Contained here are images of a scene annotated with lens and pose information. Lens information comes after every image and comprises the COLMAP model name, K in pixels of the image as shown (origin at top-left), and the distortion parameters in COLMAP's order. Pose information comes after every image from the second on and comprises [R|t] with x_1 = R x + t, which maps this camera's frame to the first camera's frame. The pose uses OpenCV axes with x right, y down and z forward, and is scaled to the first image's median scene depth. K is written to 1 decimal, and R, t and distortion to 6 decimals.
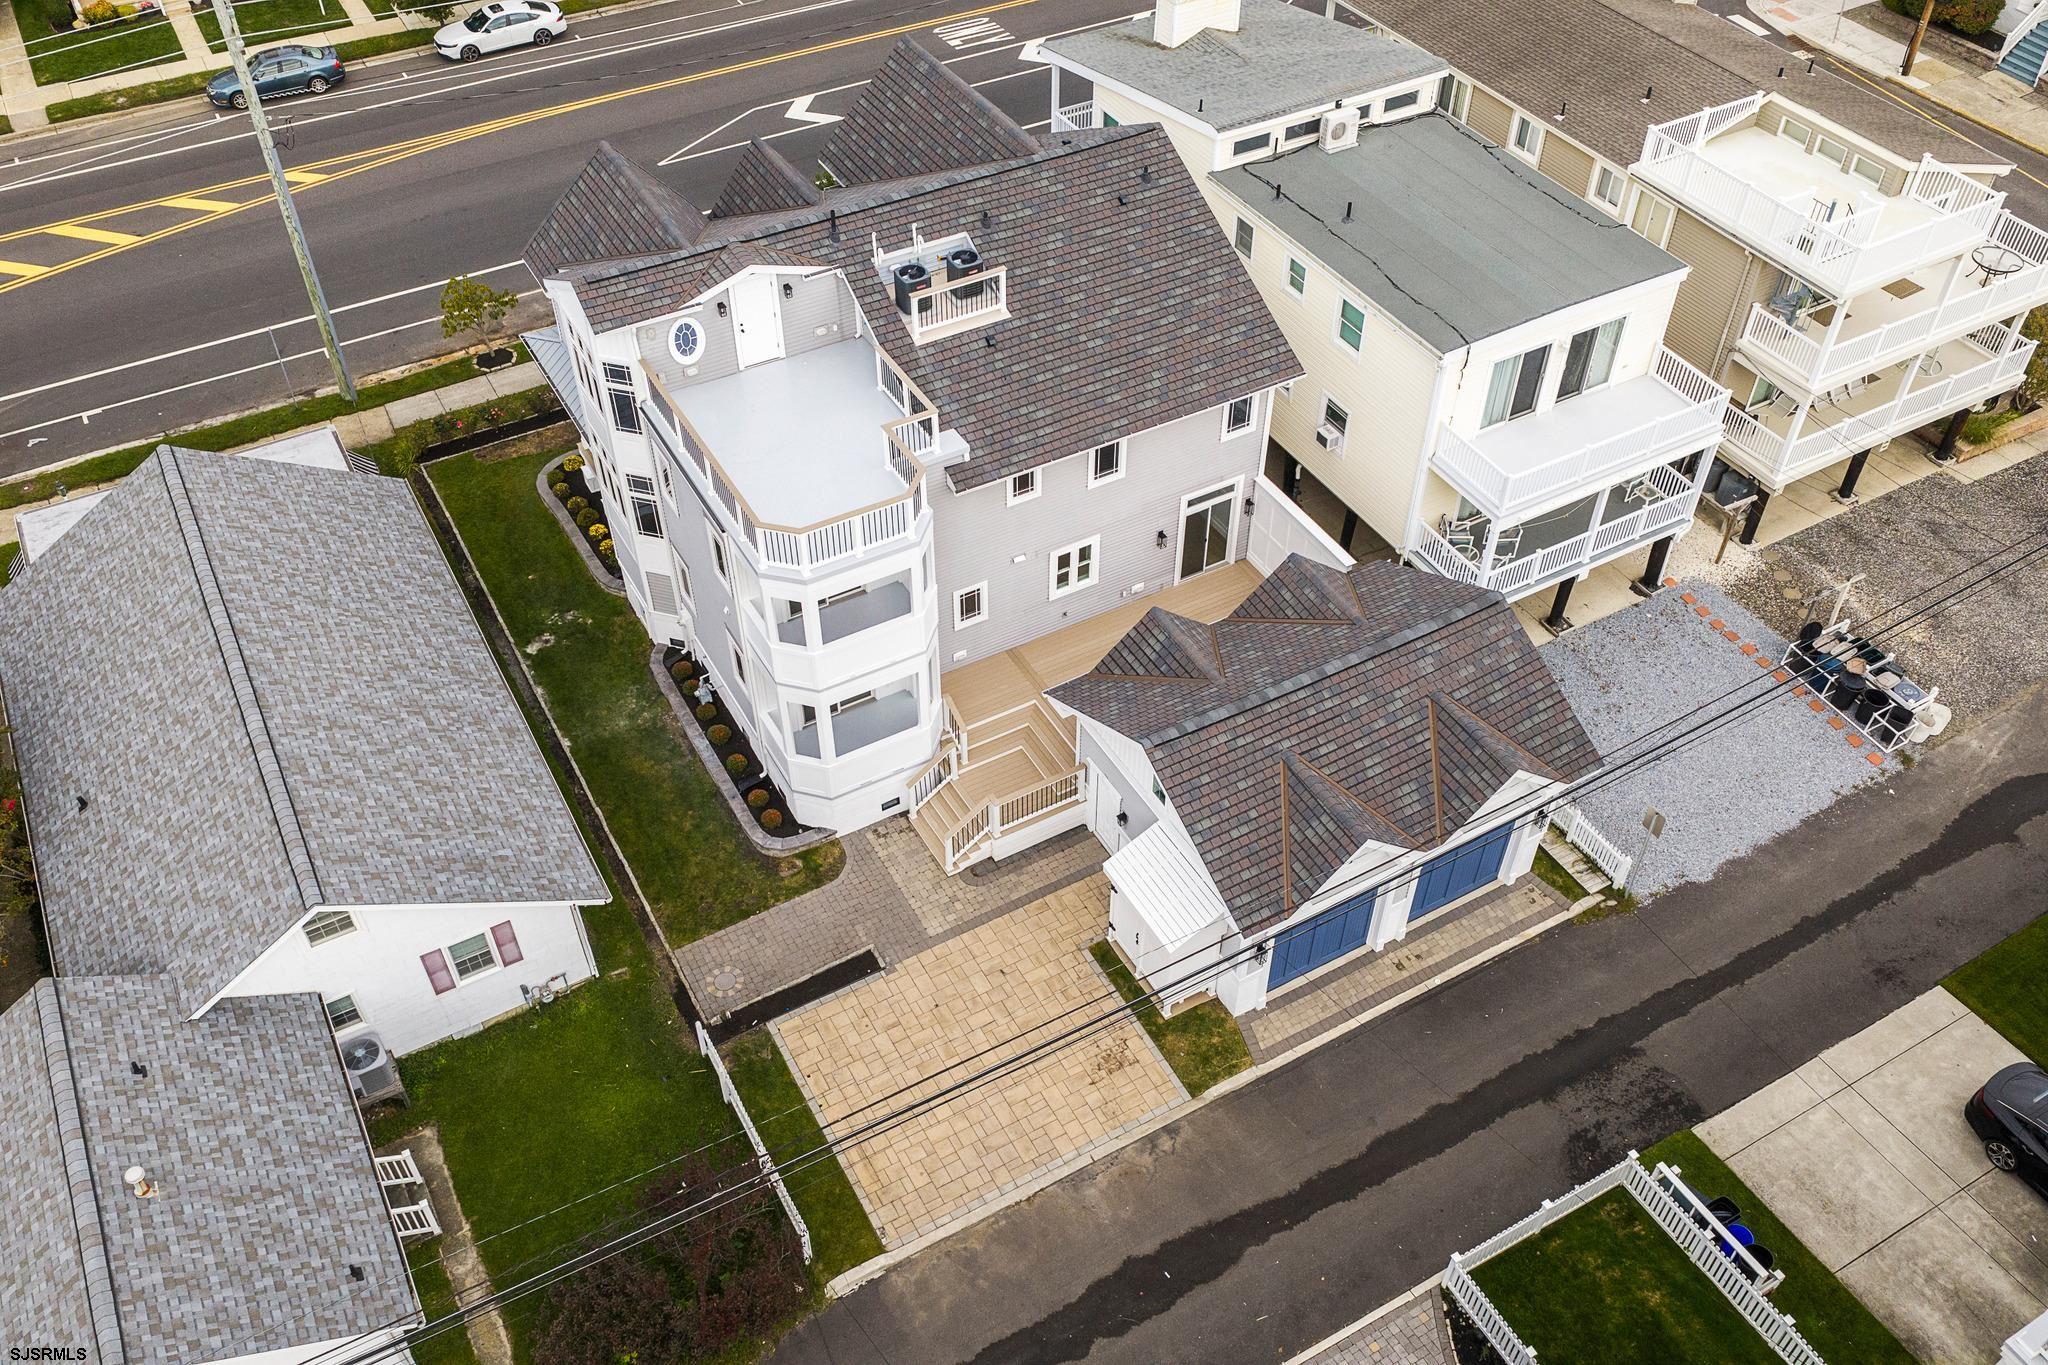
lens RADIAL K [[1693.3, 0, 1028.2], [0, 1693.3, 689.4], [0, 0, 1]] dist [0.028376, -0.057860]
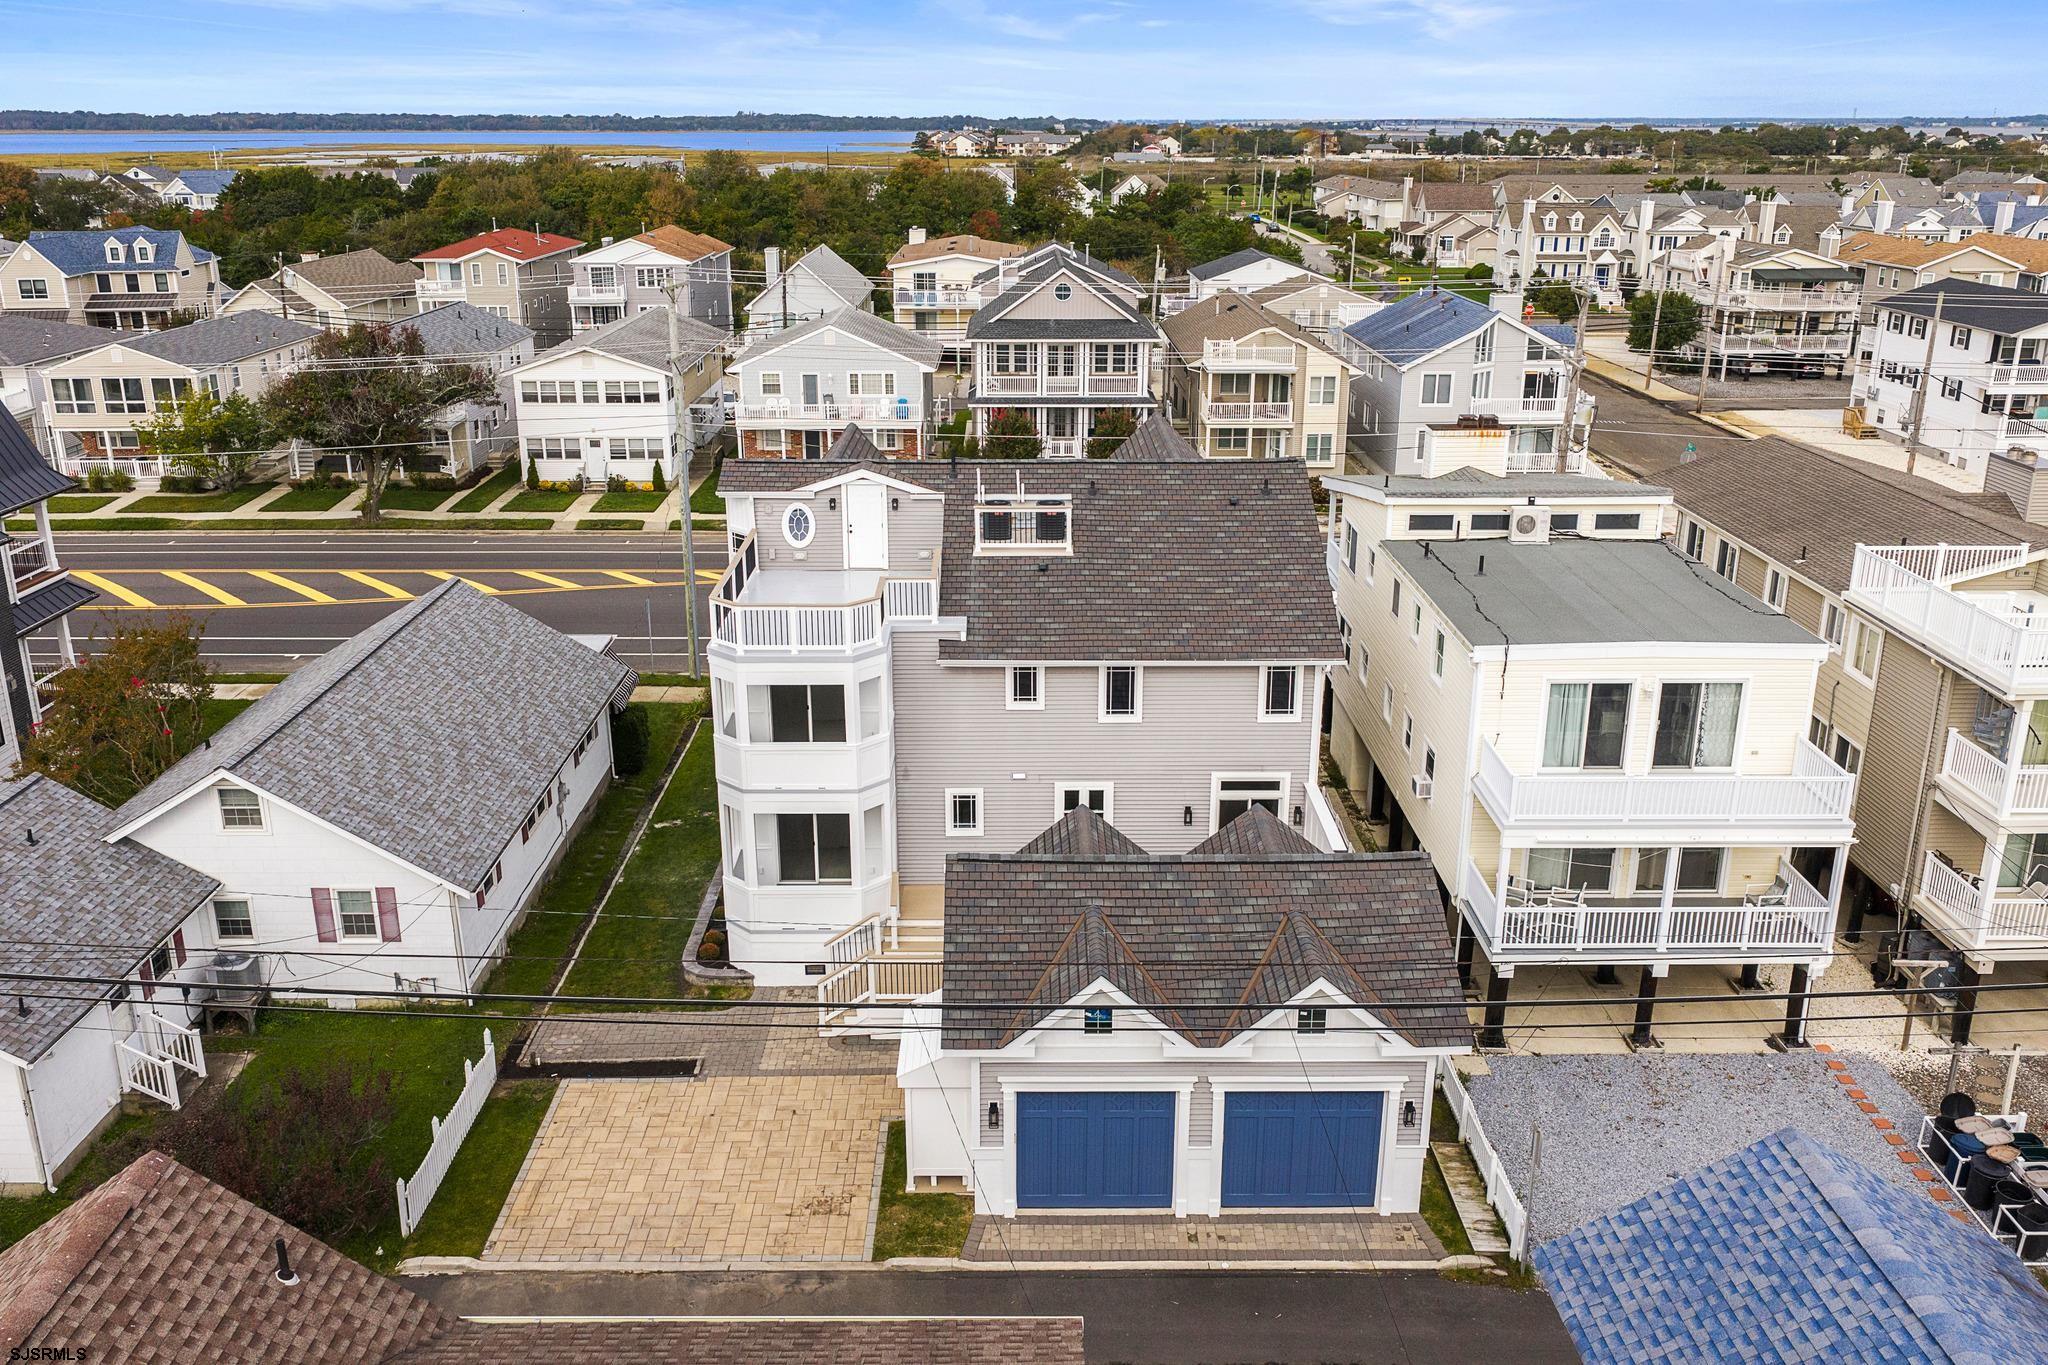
lens RADIAL K [[1693.3, 0, 1028.2], [0, 1693.3, 689.4], [0, 0, 1]] dist [0.028376, -0.057860]
pose [[0.875910, 0.153493, -0.457407, 0.465140], [-0.340975, 0.867668, -0.361785, 0.246970], [0.341347, 0.472856, 0.812336, 0.170186]]
